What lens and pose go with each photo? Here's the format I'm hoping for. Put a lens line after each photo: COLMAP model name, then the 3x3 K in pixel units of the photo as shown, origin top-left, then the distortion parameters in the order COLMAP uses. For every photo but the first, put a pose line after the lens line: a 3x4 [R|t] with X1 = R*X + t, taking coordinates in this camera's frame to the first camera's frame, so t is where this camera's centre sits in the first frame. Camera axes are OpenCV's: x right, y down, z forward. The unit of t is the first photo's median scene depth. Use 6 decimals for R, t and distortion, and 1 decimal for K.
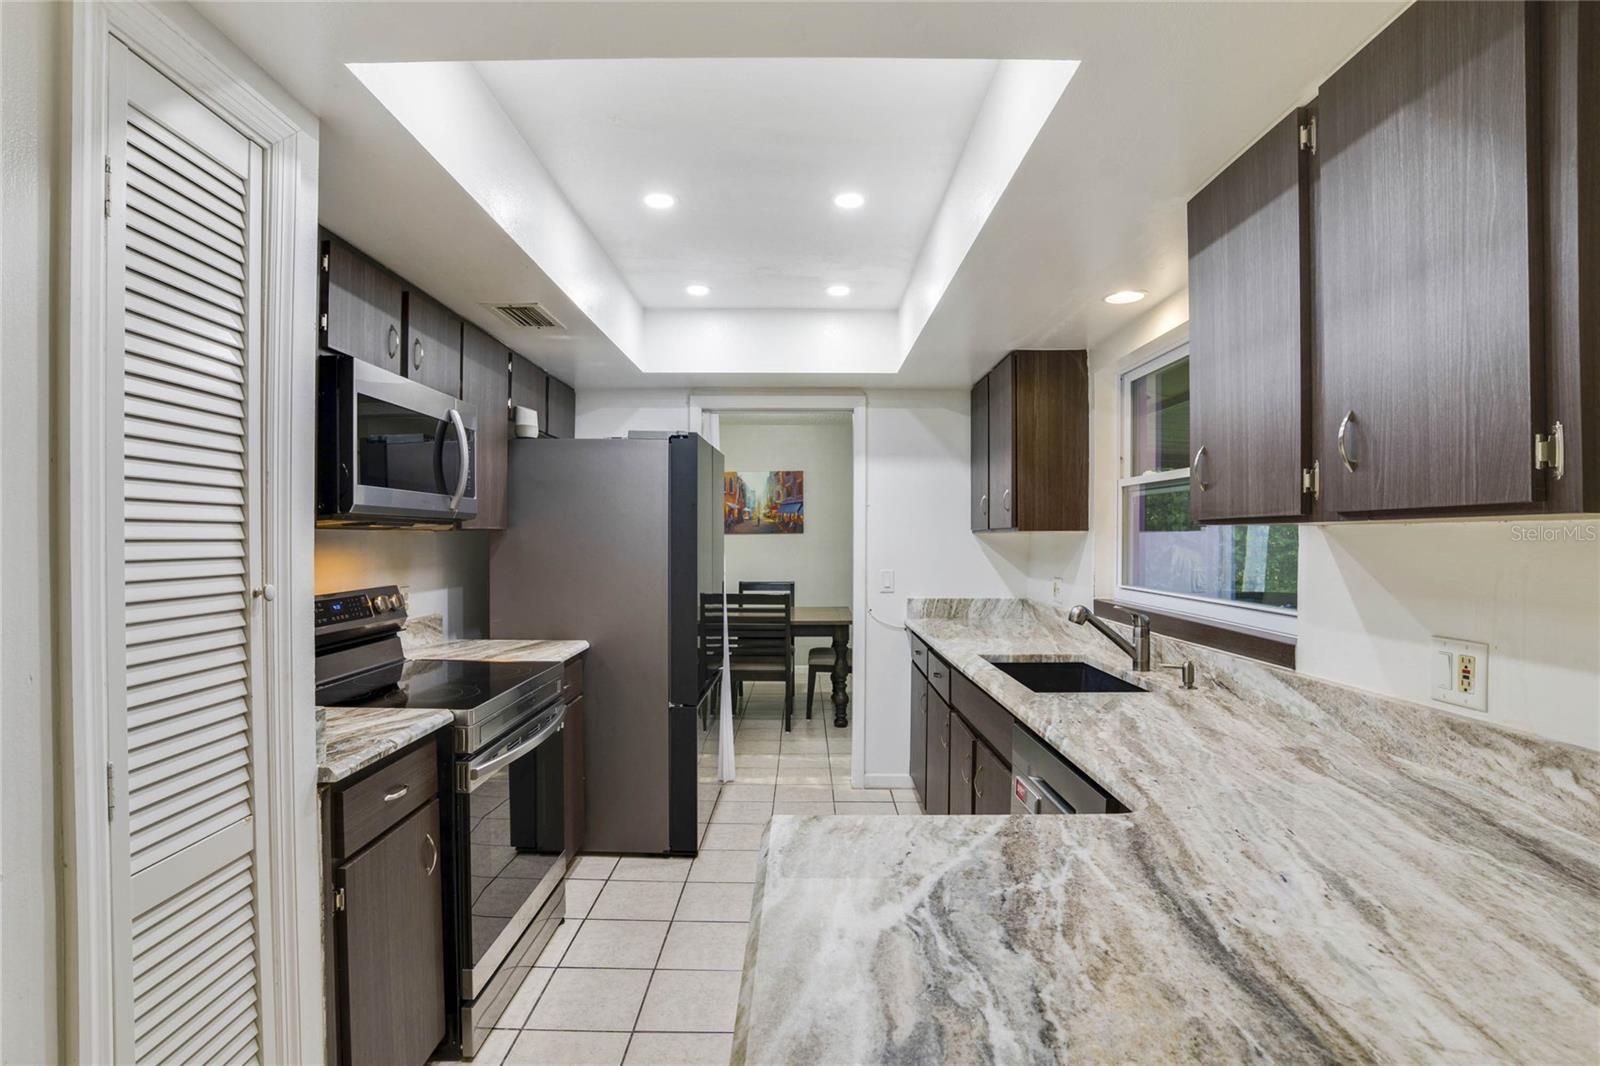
lens RADIAL K [[777.1, 0, 797.3], [0, 777.1, 539.3], [0, 0, 1]] dist [-0.055142, 0.001398]
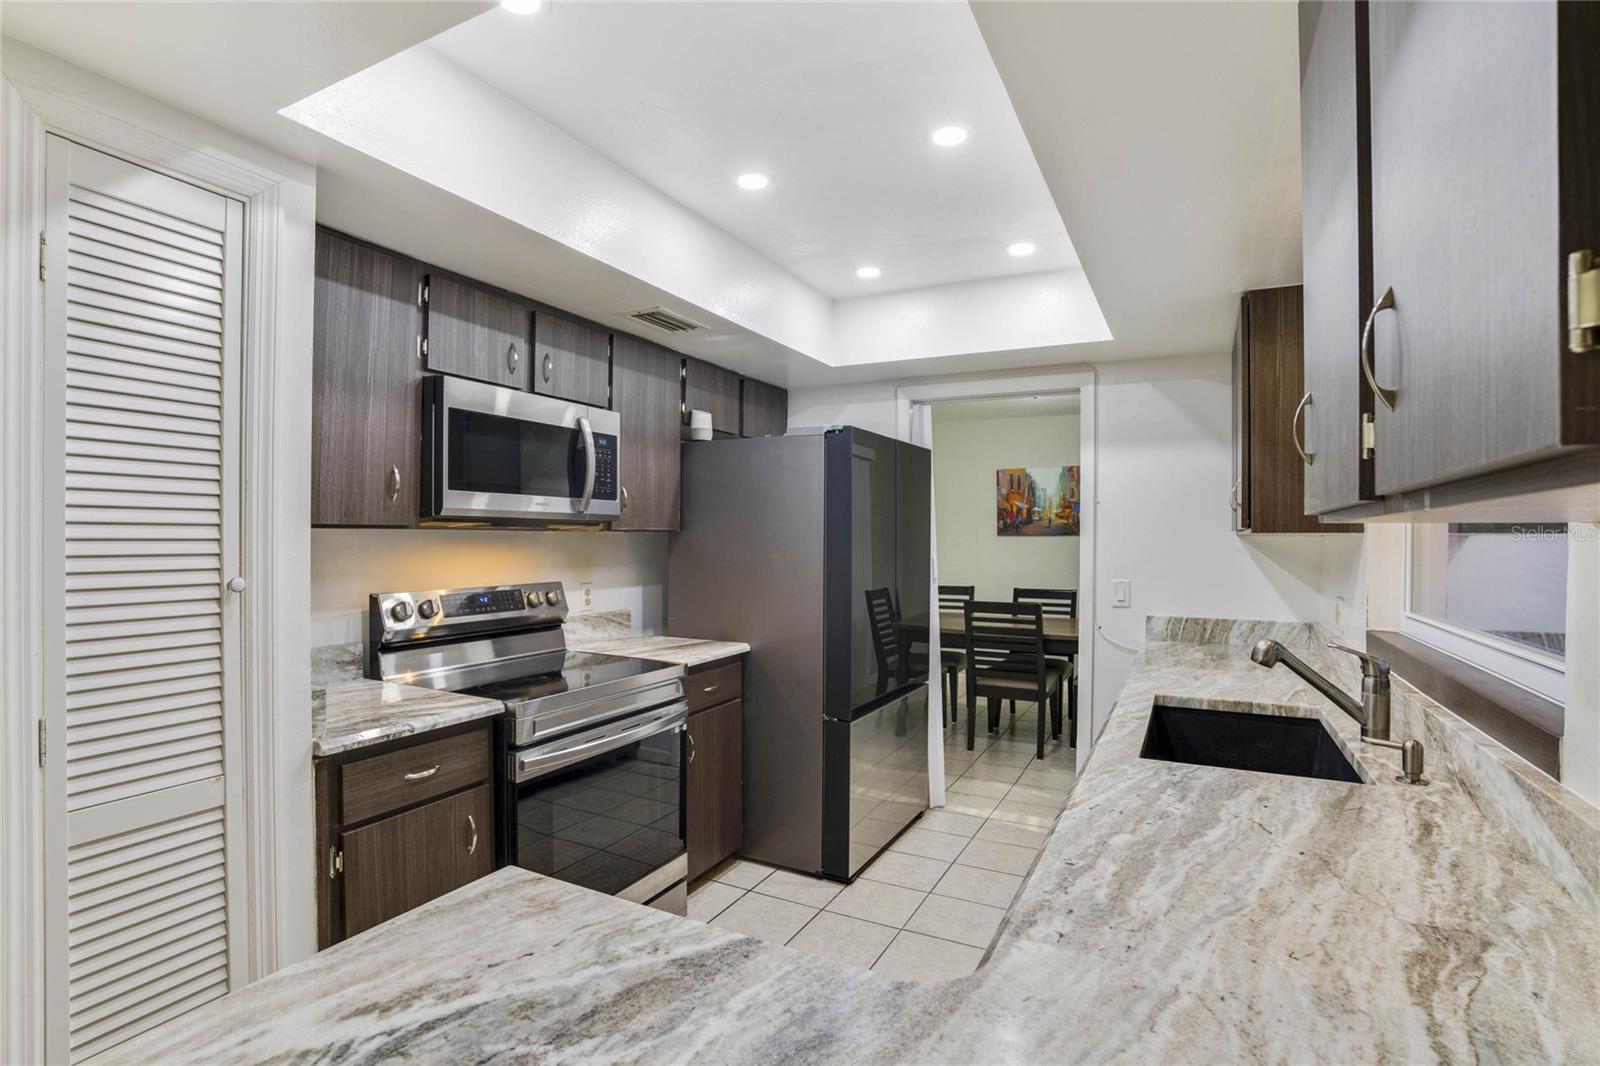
lens RADIAL K [[777.1, 0, 797.3], [0, 777.1, 539.3], [0, 0, 1]] dist [-0.055142, 0.001398]
pose [[0.886847, 0.005008, -0.462036, 0.305381], [-0.005972, 0.999982, -0.000624, -0.001890], [0.462025, 0.003312, 0.886861, 0.191400]]
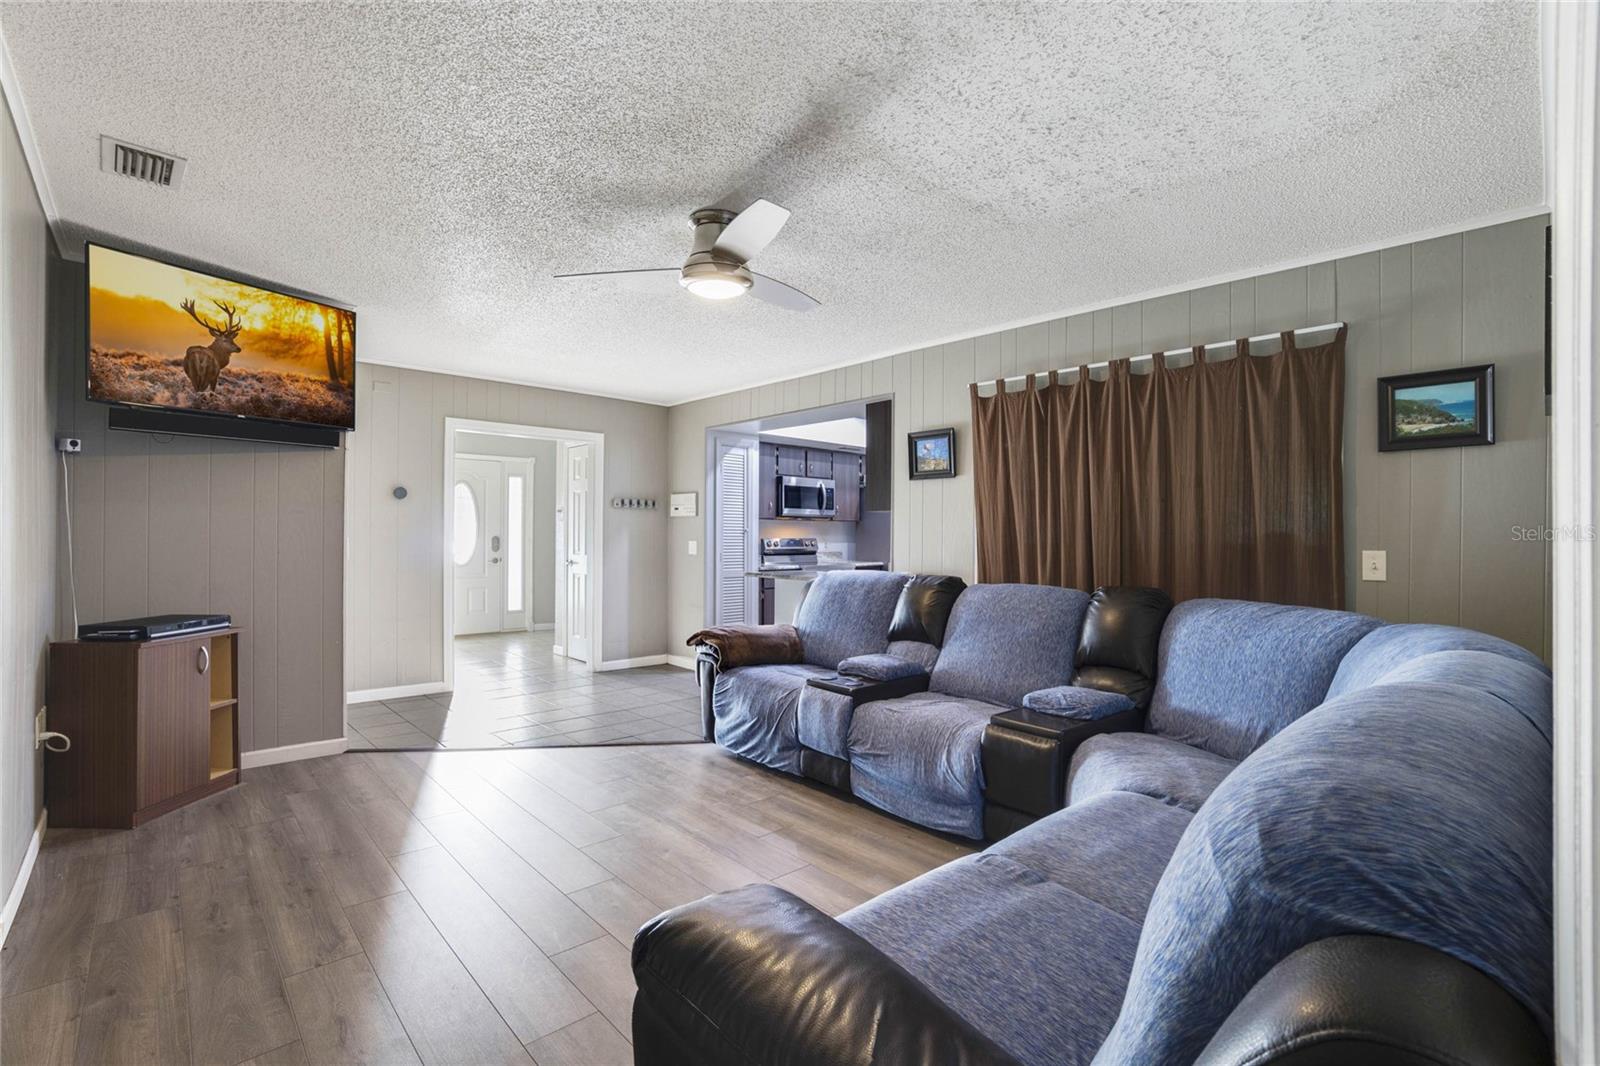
lens RADIAL K [[726.0, 0, 800.0], [0, 726.0, 533.0], [0, 0, 1]] dist [-0.062476, 0.019080]
pose [[0.687922, -0.000862, -0.725784, 1.716085], [-0.005670, 0.999962, -0.006562, 0.062601], [0.725762, 0.008629, 0.687891, -1.182454]]
